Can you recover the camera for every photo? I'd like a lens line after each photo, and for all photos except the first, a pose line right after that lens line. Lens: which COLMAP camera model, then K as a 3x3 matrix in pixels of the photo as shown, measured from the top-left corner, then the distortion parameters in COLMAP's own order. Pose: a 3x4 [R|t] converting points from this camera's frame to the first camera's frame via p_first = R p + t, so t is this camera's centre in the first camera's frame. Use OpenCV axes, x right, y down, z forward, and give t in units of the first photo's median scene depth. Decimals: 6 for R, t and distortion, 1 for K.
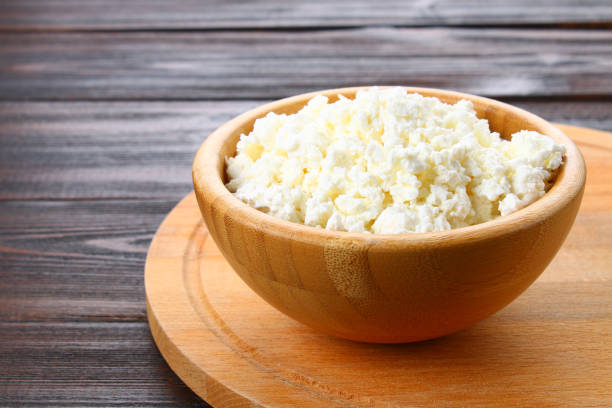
lens RADIAL K [[1097.2, 0, 306.0], [0, 1097.2, 204.0], [0, 0, 1]] dist [-0.008901, -0.046755]
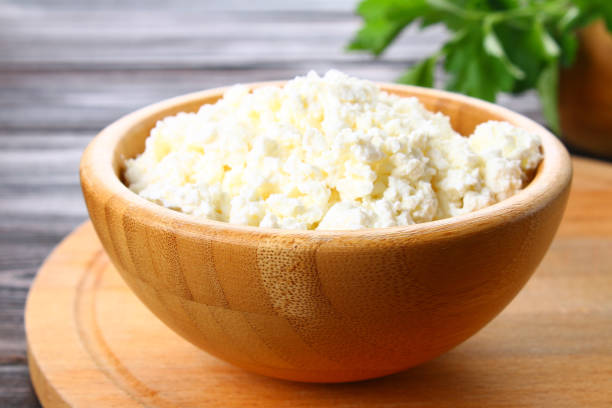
lens RADIAL K [[1097.2, 0, 306.0], [0, 1097.2, 204.0], [0, 0, 1]] dist [-0.008901, -0.046755]
pose [[0.994652, -0.009794, 0.102818, -0.025966], [0.019847, 0.995066, -0.097214, 0.076952], [-0.101359, 0.098735, 0.989938, 0.221636]]
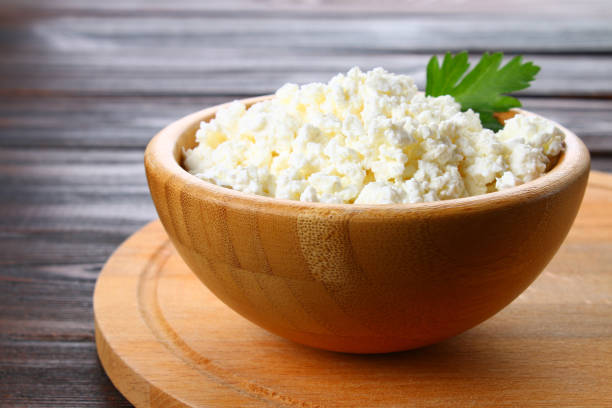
lens RADIAL K [[1105.1, 0, 305.9], [0, 1105.1, 241.6], [0, 0, 1]] dist [-0.063458, -0.080389]
pose [[0.999168, 0.006847, 0.040213, -0.010524], [-0.003053, 0.995598, -0.093672, 0.127542], [-0.040677, 0.093471, 0.994791, 0.132015]]
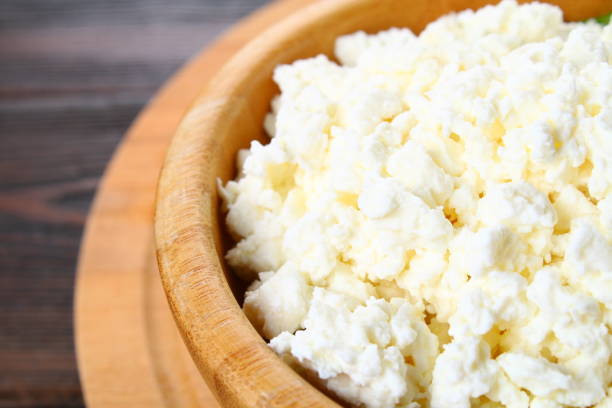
lens RADIAL K [[1126.4, 0, 306.0], [0, 1126.4, 204.0], [0, 0, 1]] dist [-0.065398, 0.074079]
pose [[0.996047, -0.062128, 0.063493, -0.074945], [0.042614, 0.961315, 0.272134, -0.185125], [-0.077944, -0.268352, 0.960162, 0.585958]]
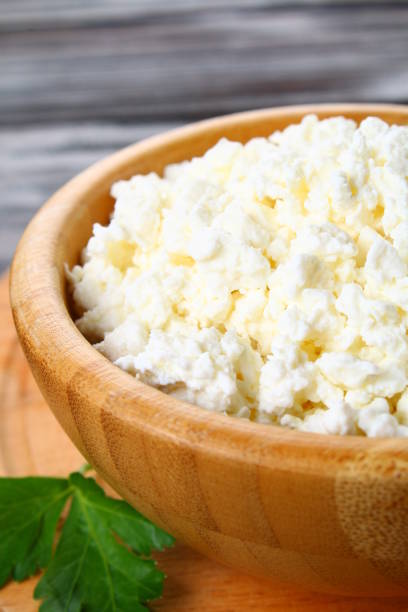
lens RADIAL K [[1126.4, 0, 204.0], [0, 1126.4, 306.0], [0, 0, 1]] dist [-0.065398, 0.074079]
pose [[0.987655, -0.088301, 0.129384, -0.088682], [0.076877, 0.992899, 0.090780, -0.077262], [-0.136481, -0.079713, 0.987430, 0.493003]]
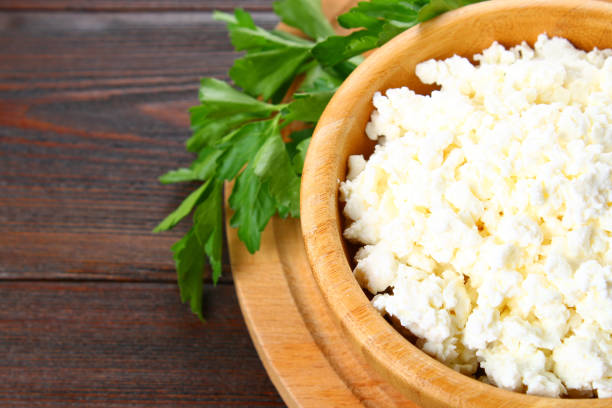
lens RADIAL K [[1126.4, 0, 306.0], [0, 1126.4, 204.0], [0, 0, 1]] dist [-0.065398, 0.074079]
pose [[0.998765, -0.049495, -0.004438, -0.104225], [0.045622, 0.877867, 0.476727, -0.450818], [-0.019699, -0.476341, 0.879040, 0.344372]]
